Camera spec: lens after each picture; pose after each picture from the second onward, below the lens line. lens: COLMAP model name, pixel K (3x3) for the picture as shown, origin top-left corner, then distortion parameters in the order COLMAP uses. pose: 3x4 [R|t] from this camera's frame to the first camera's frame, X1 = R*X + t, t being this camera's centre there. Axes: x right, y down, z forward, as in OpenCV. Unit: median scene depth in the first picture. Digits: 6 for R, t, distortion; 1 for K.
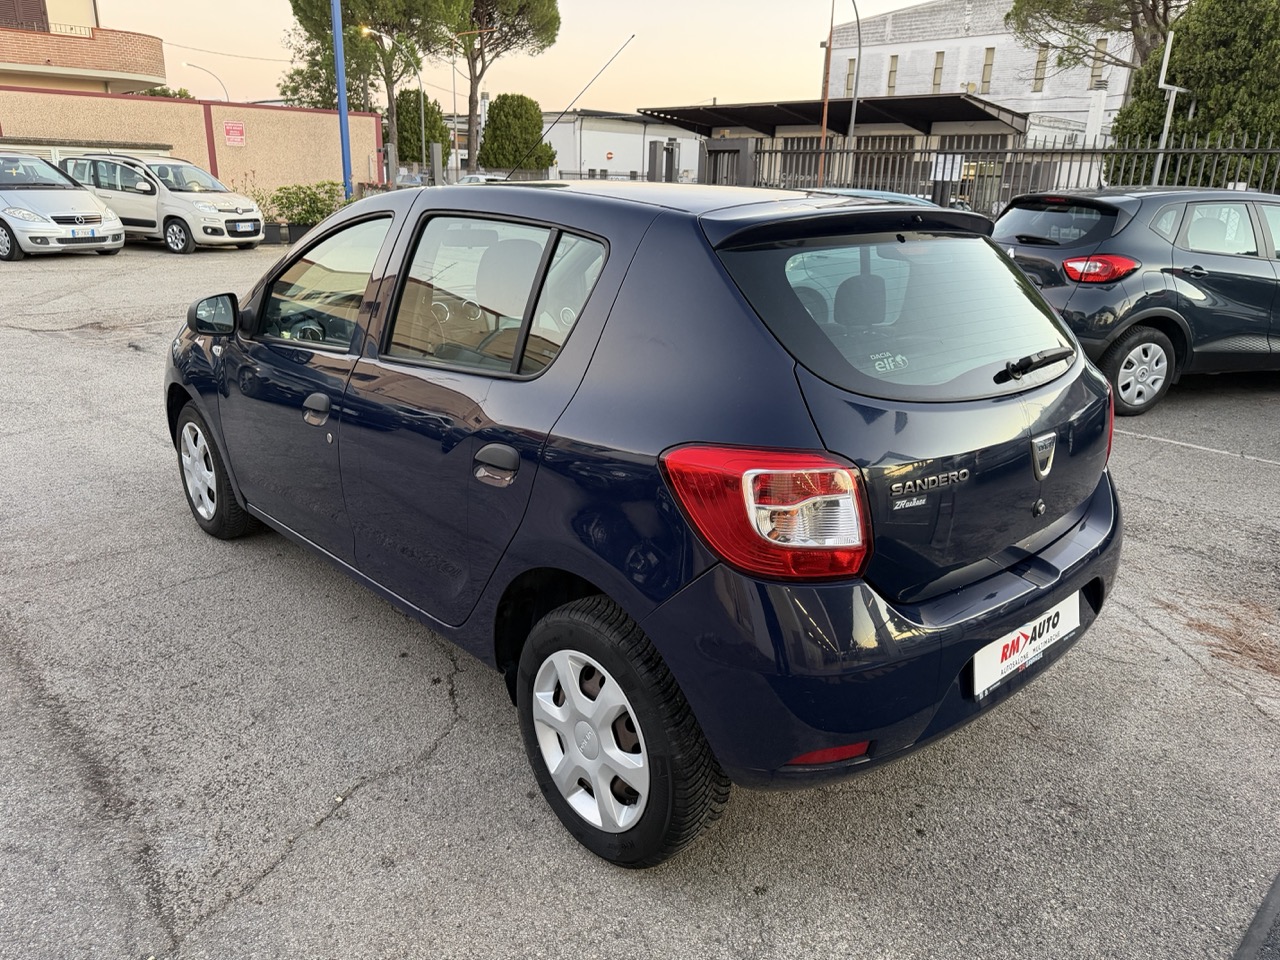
lens RADIAL K [[904.5, 0, 647.2], [0, 904.5, 476.1], [0, 0, 1]] dist [0.025741, -0.032736]
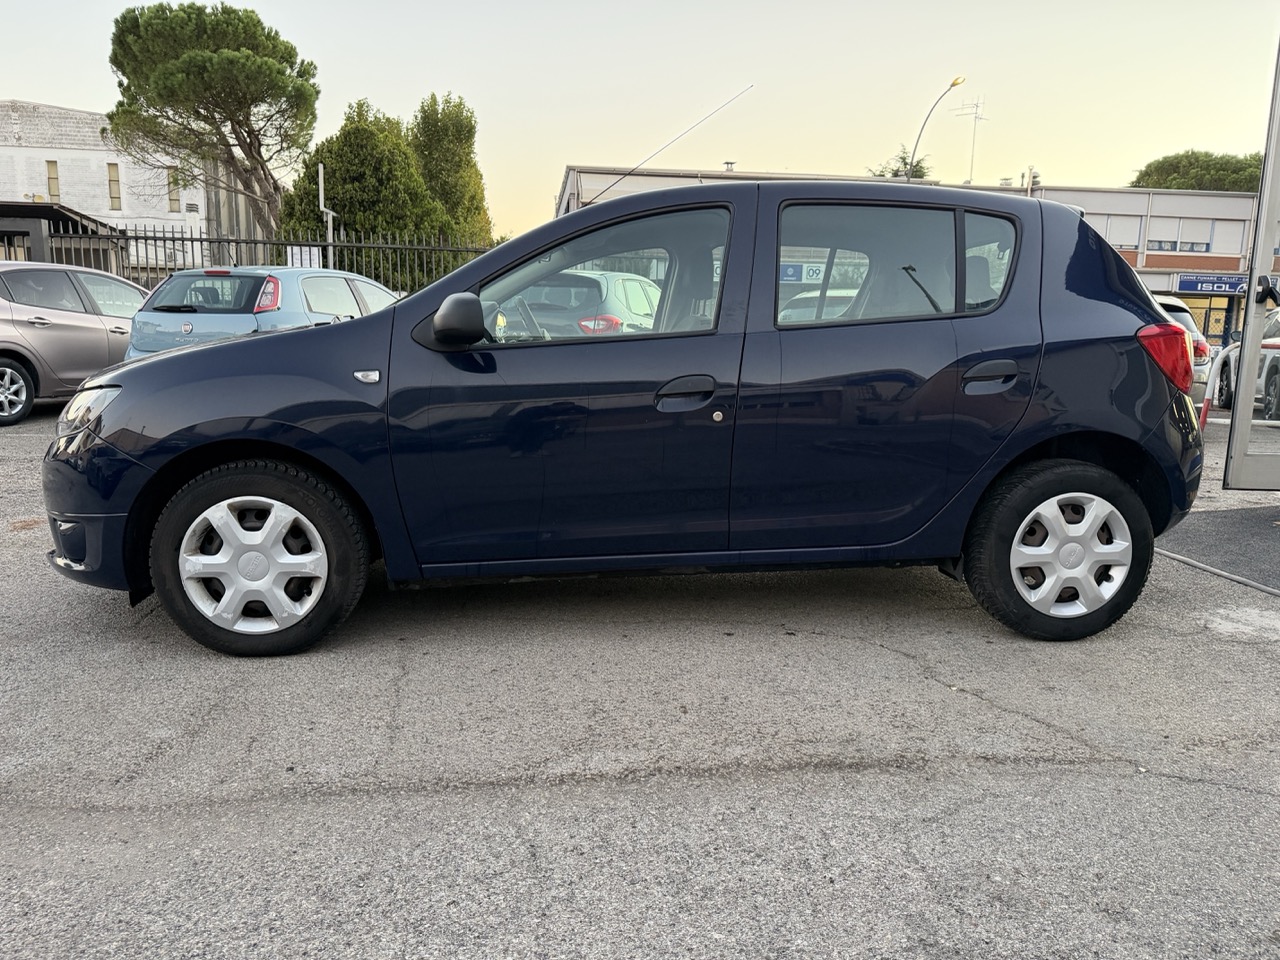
lens RADIAL K [[904.5, 0, 639.3], [0, 904.5, 470.9], [0, 0, 1]] dist [0.025741, -0.032736]
pose [[0.590385, -0.143184, 0.794319, -0.065988], [0.247268, 0.968904, -0.009130, 0.000361], [-0.768312, 0.201800, 0.607432, 0.025893]]
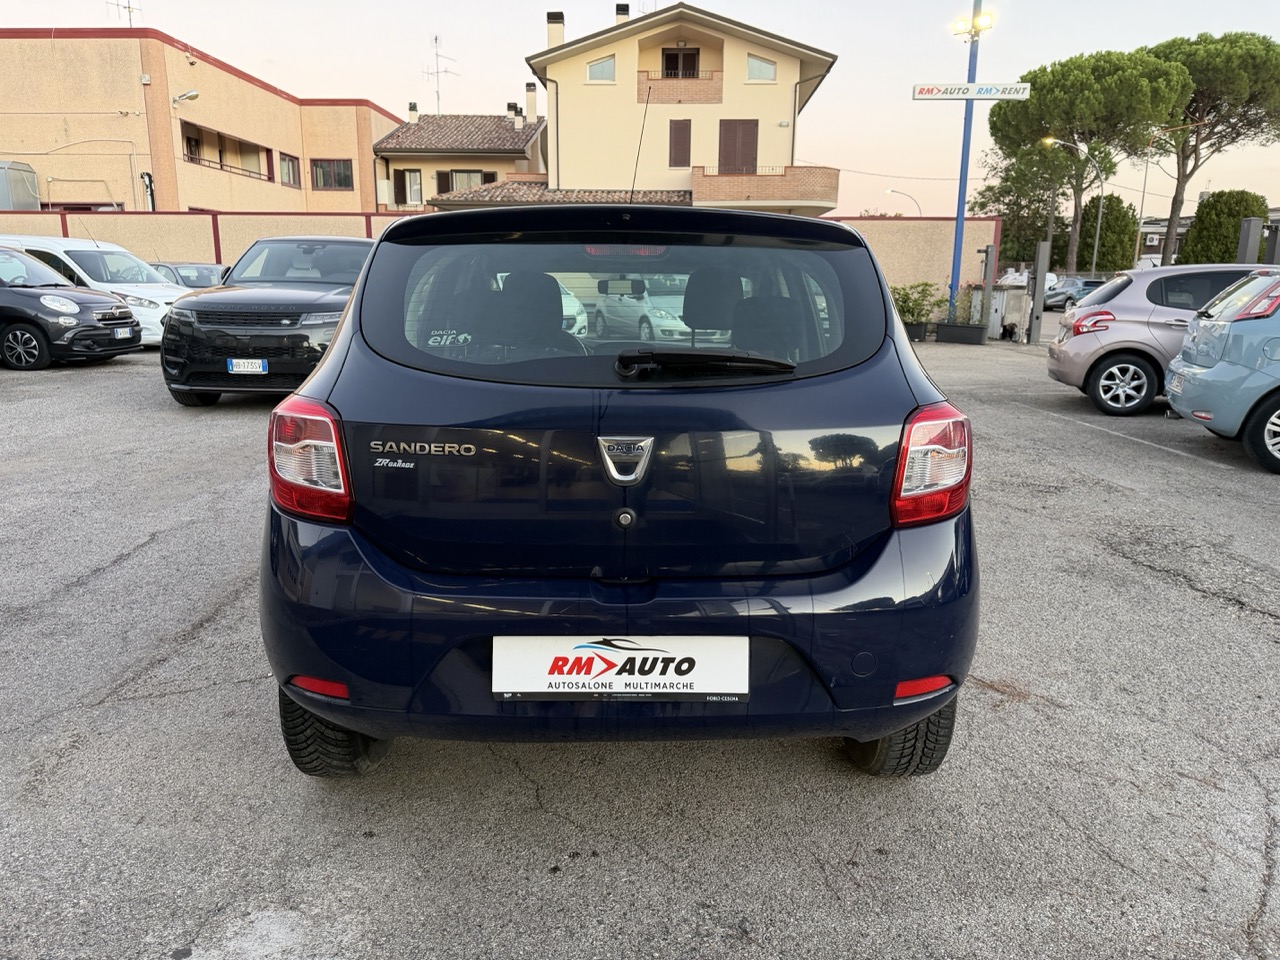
lens RADIAL K [[904.5, 0, 641.0], [0, 904.5, 480.5], [0, 0, 1]] dist [0.025741, -0.032736]
pose [[0.747353, 0.118118, -0.653844, 0.041699], [-0.190443, 0.980863, -0.040485, 0.001301], [0.636550, 0.154776, 0.755545, 0.013796]]
